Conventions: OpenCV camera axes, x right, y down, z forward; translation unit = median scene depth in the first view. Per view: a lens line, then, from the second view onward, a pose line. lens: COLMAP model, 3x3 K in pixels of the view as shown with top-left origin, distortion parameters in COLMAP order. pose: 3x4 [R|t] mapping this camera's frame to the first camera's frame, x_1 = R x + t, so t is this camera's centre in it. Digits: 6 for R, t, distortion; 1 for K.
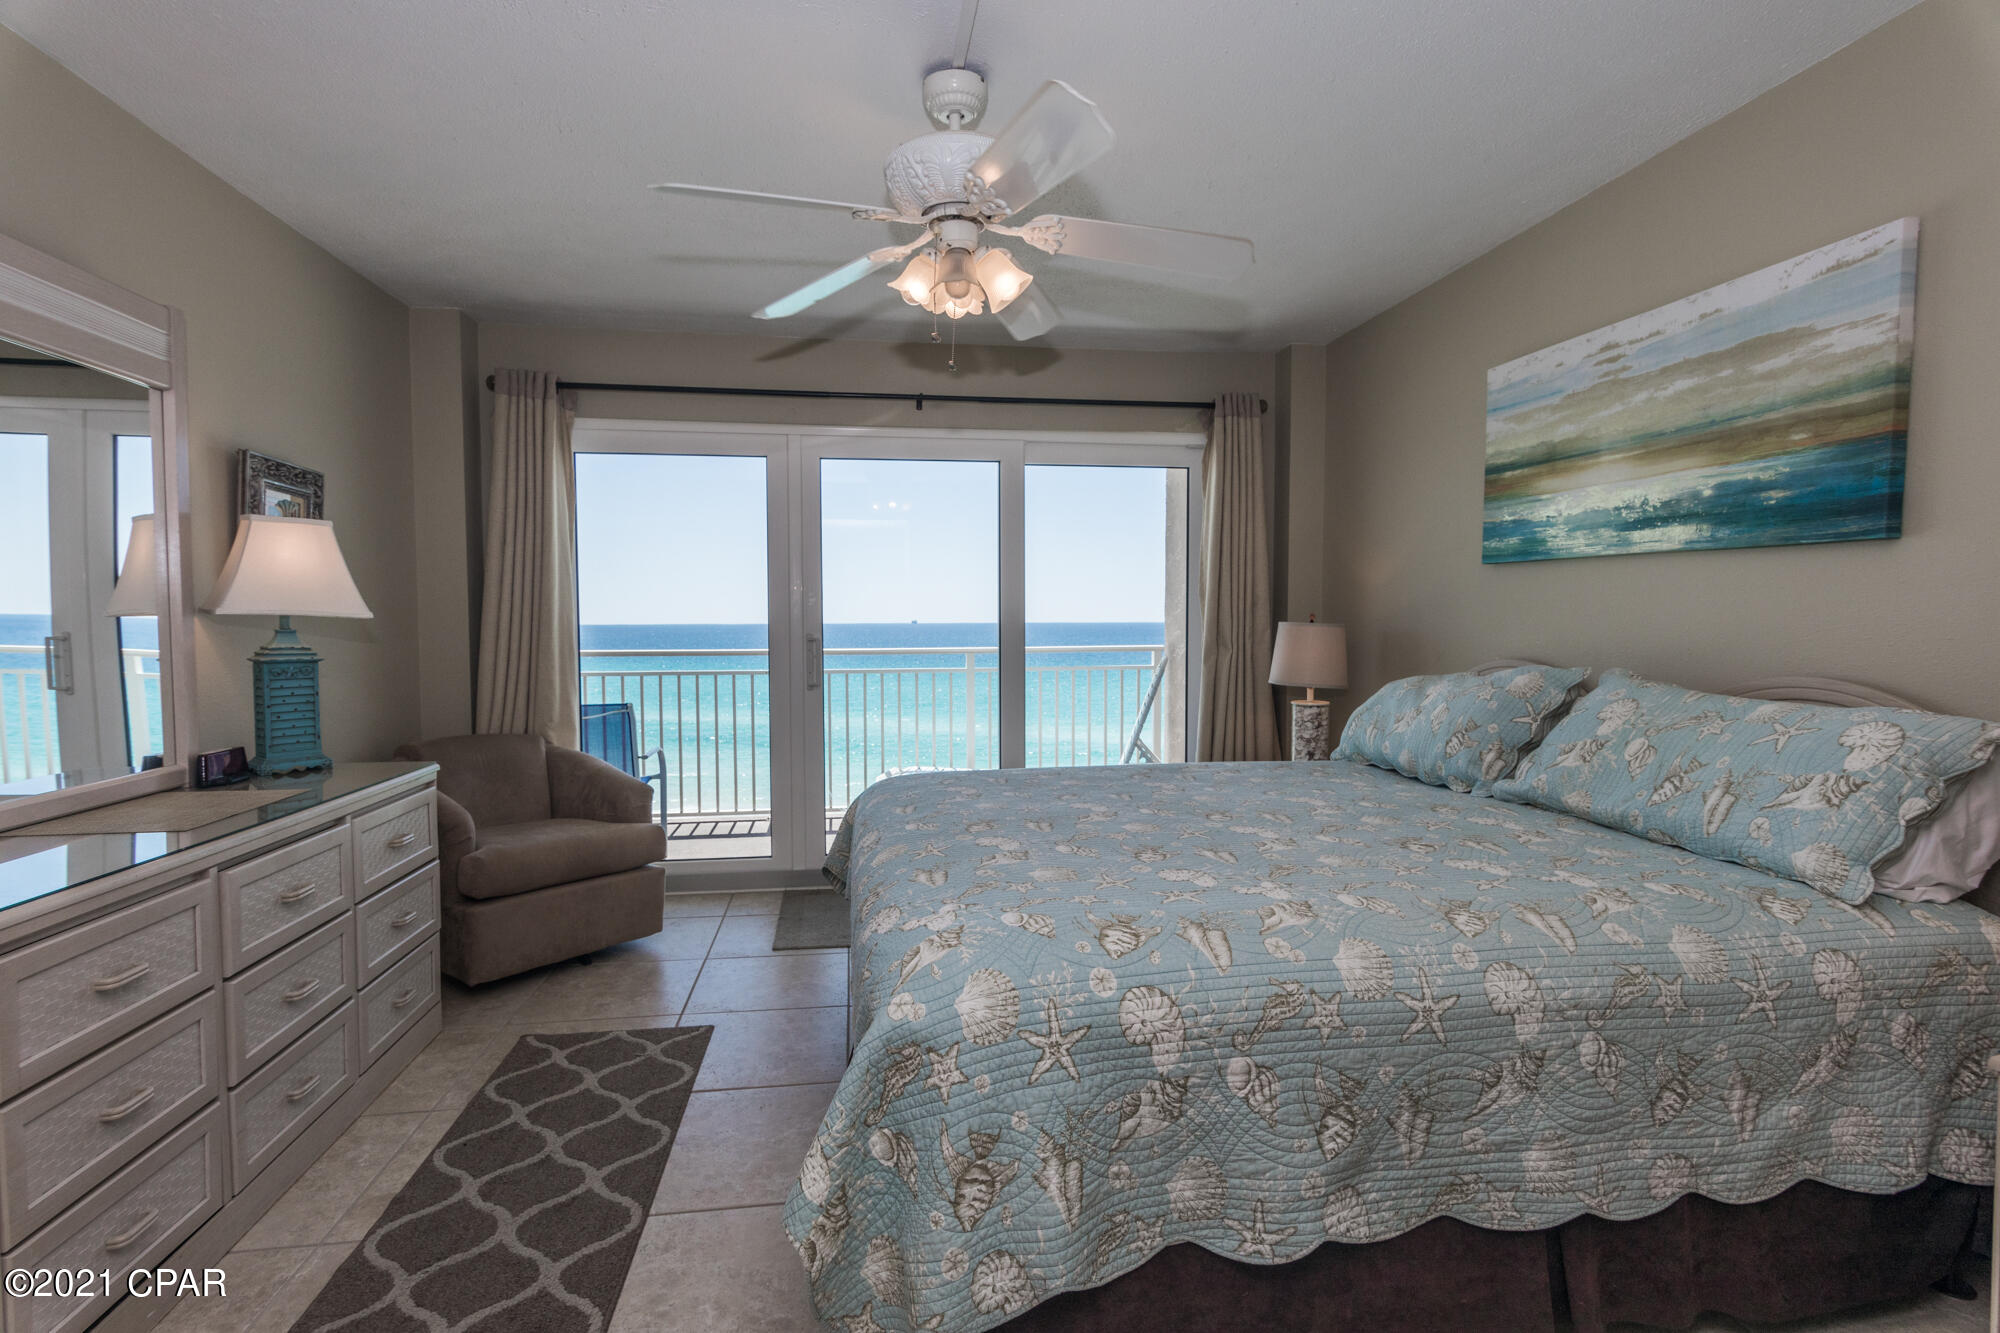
lens RADIAL K [[1047.8, 0, 1001.7], [0, 1047.8, 662.3], [0, 0, 1]] dist [0.003959, 0.000602]
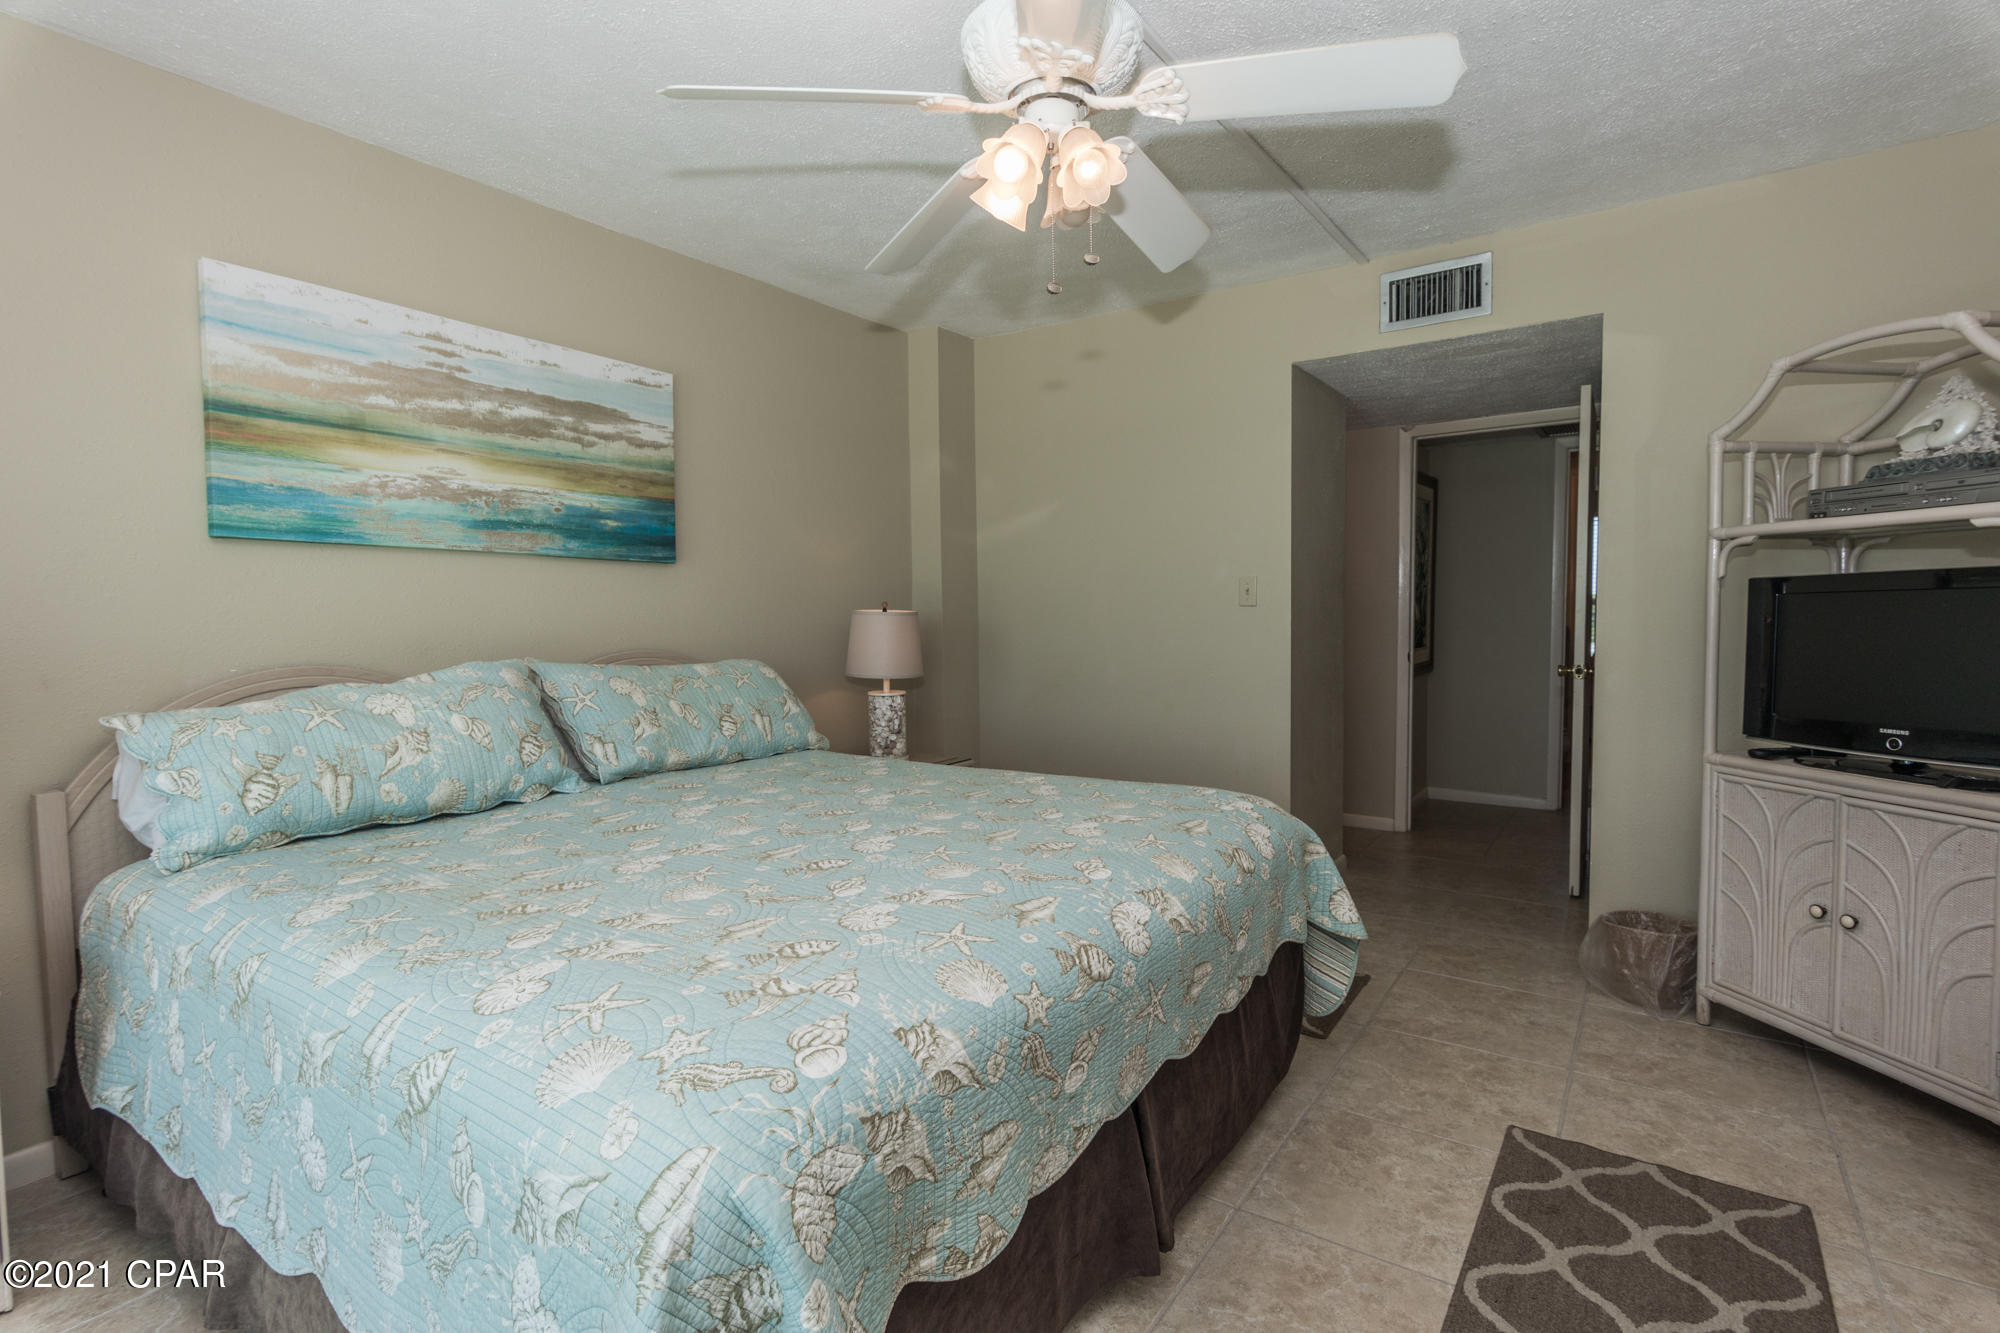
lens RADIAL K [[978.1, 0, 995.4], [0, 978.1, 663.0], [0, 0, 1]] dist [0.005031, 0.000751]
pose [[-0.741224, -0.029844, 0.670594, -0.414196], [0.038163, 0.995522, 0.086488, -0.052700], [-0.670172, 0.089699, -0.736765, 1.282880]]
